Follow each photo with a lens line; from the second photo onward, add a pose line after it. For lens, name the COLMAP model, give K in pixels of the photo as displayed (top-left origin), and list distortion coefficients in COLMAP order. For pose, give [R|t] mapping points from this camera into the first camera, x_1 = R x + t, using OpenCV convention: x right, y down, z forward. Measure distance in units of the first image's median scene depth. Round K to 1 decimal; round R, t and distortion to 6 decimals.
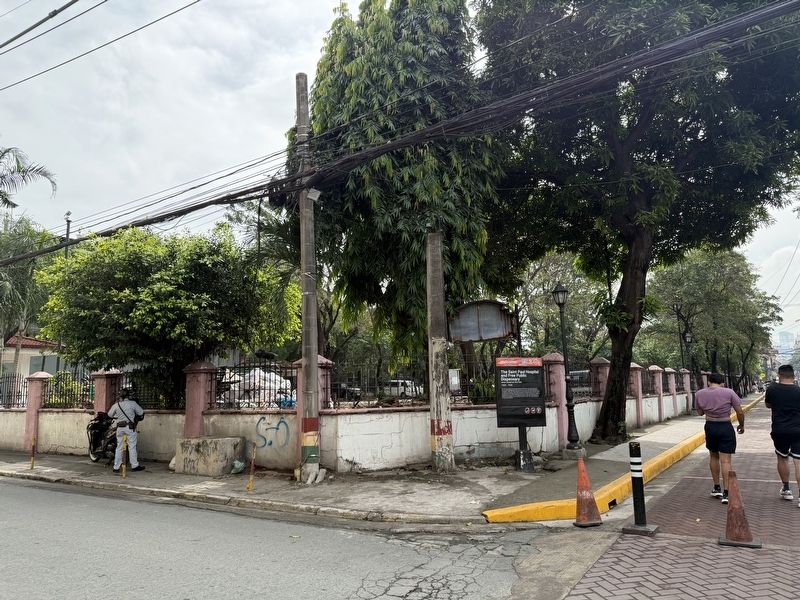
lens RADIAL K [[561.7, 0, 399.8], [0, 561.7, 300.7], [0, 0, 1]] dist [0.000286, -0.001390]
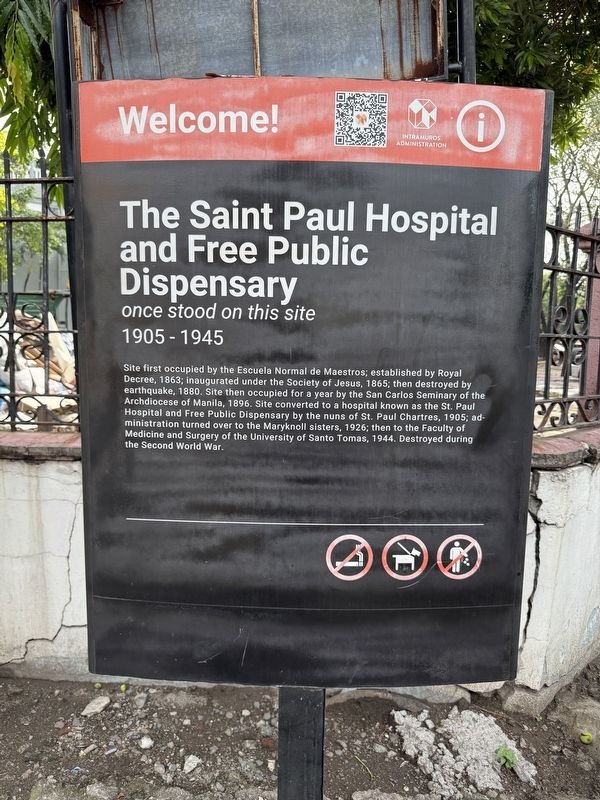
lens RADIAL K [[561.7, 0, 299.4], [0, 561.7, 401.6], [0, 0, 1]] dist [0.000286, -0.001390]
pose [[0.960405, 0.058917, -0.272307, 0.246094], [0.016512, 0.963630, 0.266729, 0.132656], [0.278118, -0.260664, 0.924502, 0.893266]]
